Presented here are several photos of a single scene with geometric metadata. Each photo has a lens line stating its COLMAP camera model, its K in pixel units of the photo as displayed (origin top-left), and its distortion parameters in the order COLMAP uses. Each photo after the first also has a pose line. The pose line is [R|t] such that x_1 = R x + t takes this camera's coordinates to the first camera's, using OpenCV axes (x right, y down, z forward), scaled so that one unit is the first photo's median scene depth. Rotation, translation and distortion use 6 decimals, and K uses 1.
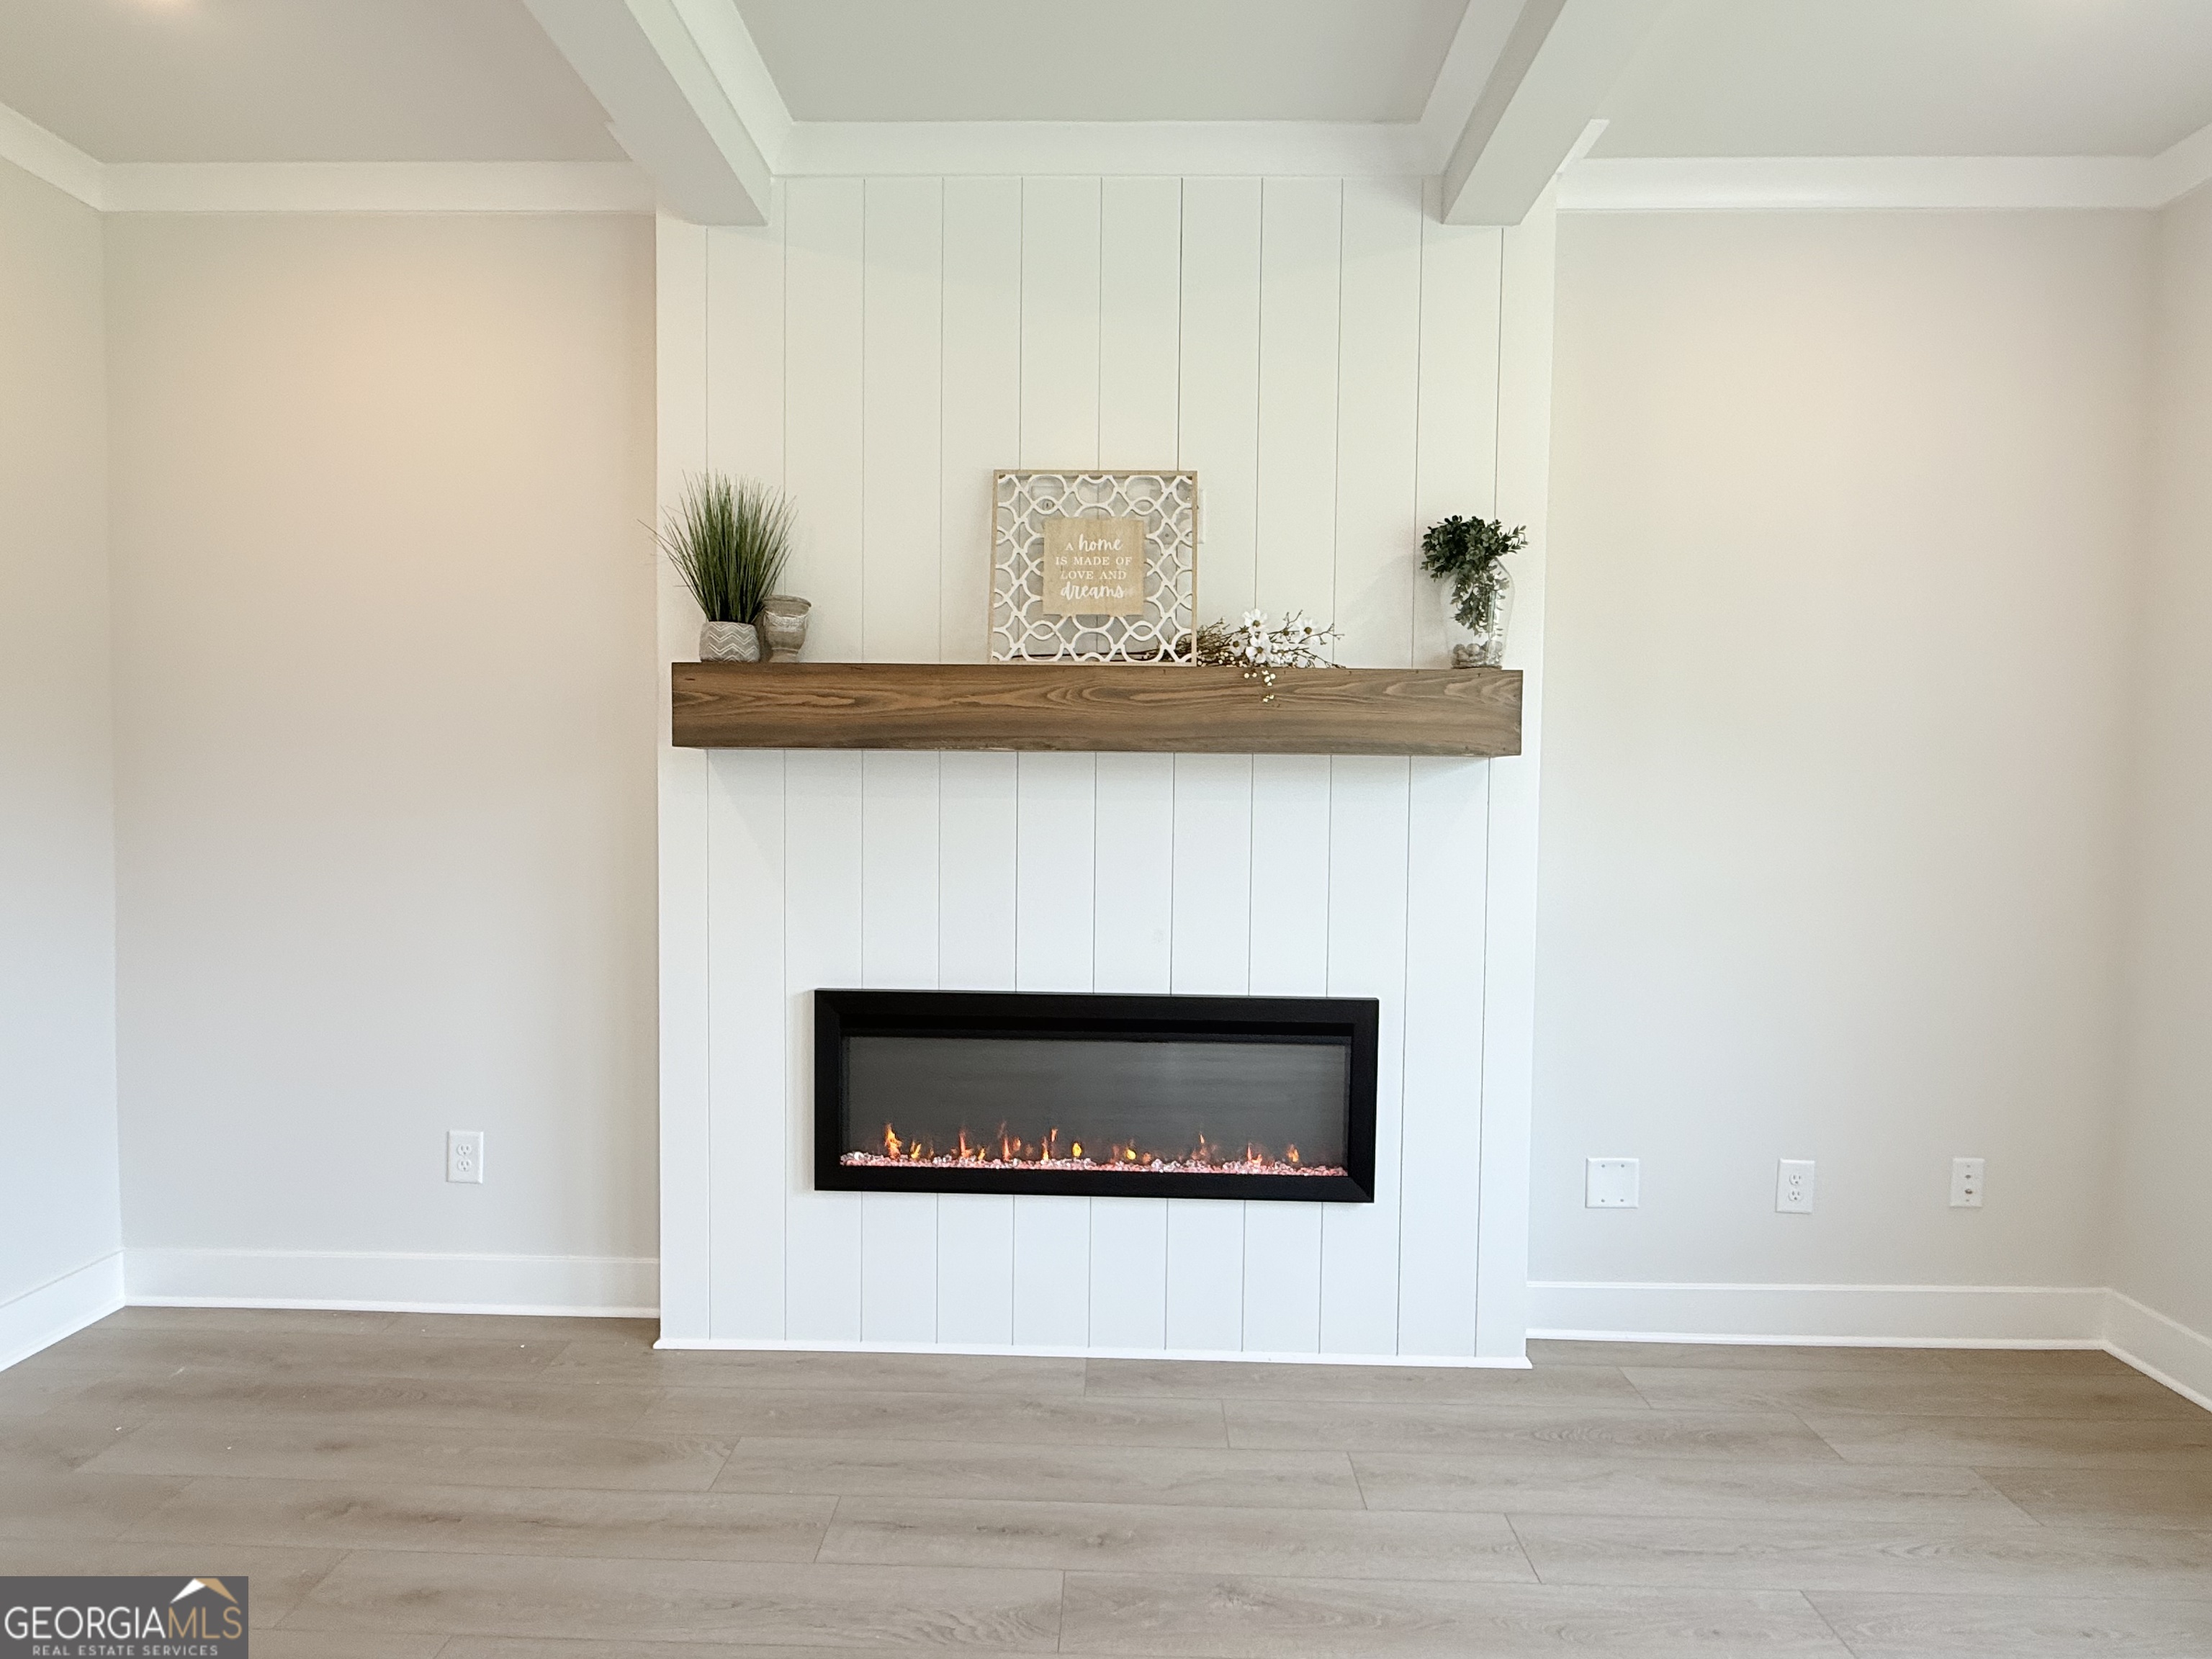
lens RADIAL K [[1107.9, 0, 1102.0], [0, 1107.9, 836.3], [0, 0, 1]] dist [-0.000198, -0.000139]
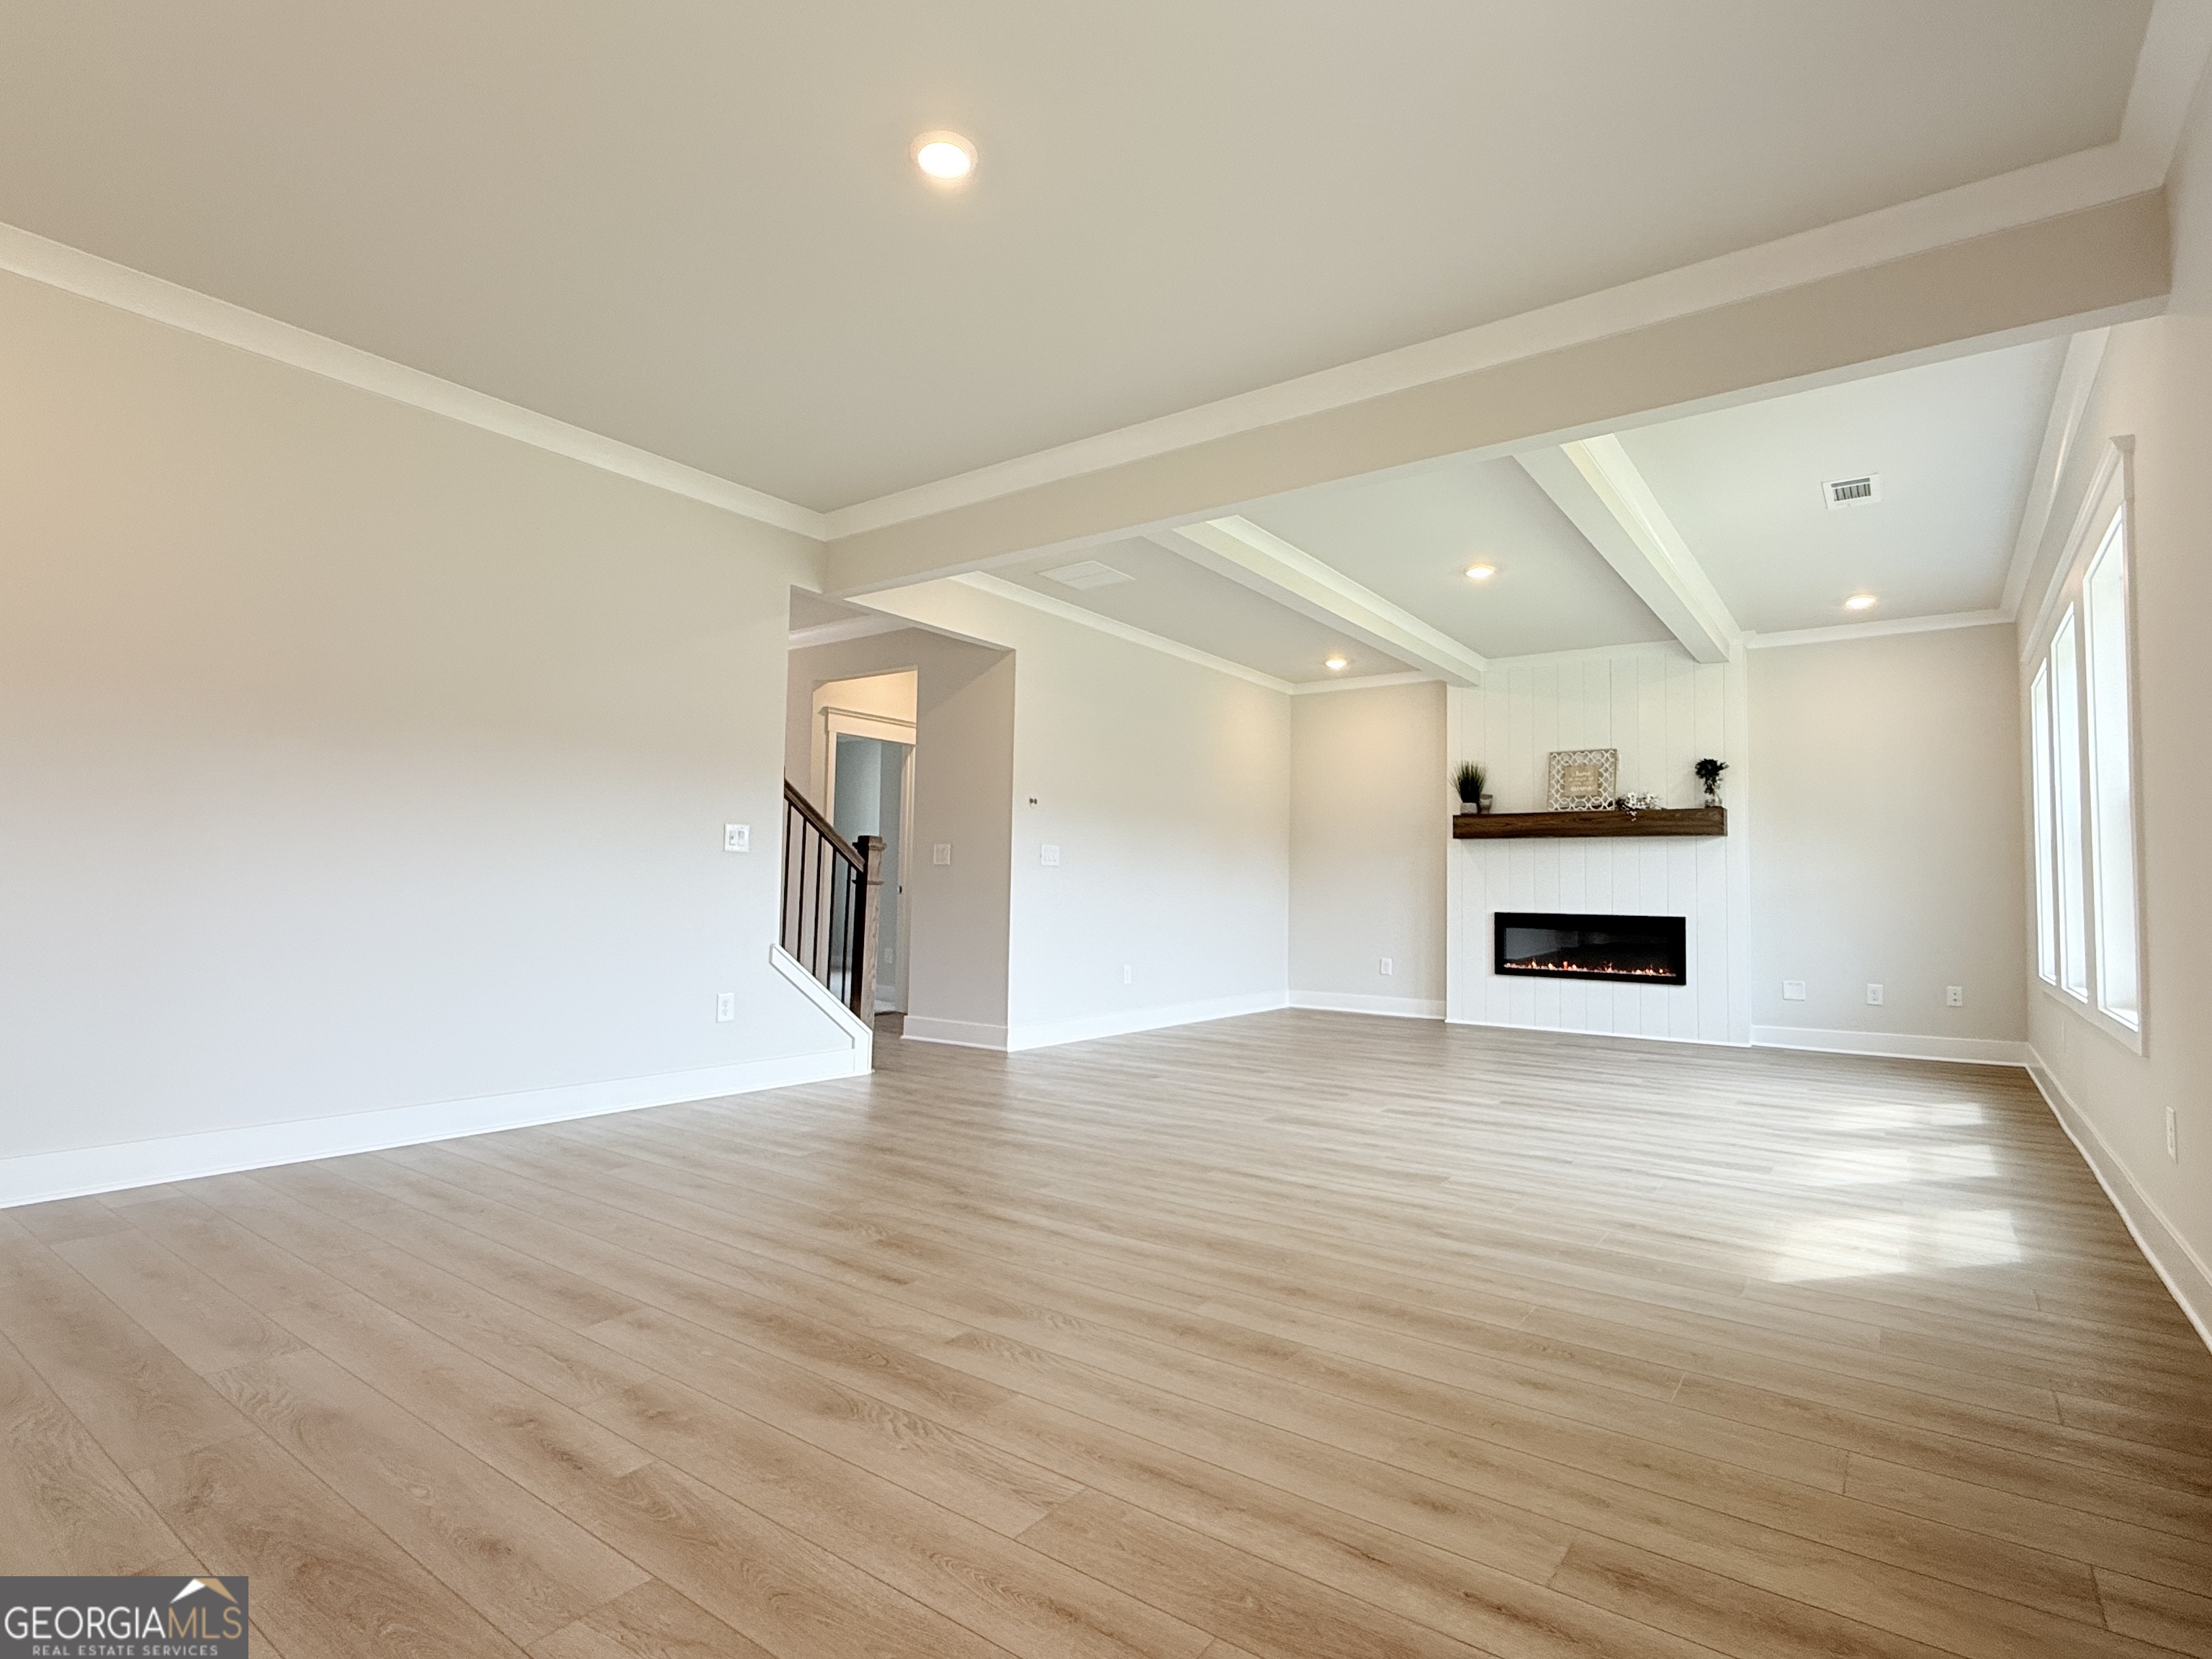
lens RADIAL K [[1107.9, 0, 1103.0], [0, 1107.9, 830.7], [0, 0, 1]] dist [-0.000198, -0.000139]
pose [[0.816047, -0.029284, -0.577243, 0.714494], [-0.031234, 0.995022, -0.094635, 0.252589], [0.577140, 0.095256, 0.811070, -2.419949]]
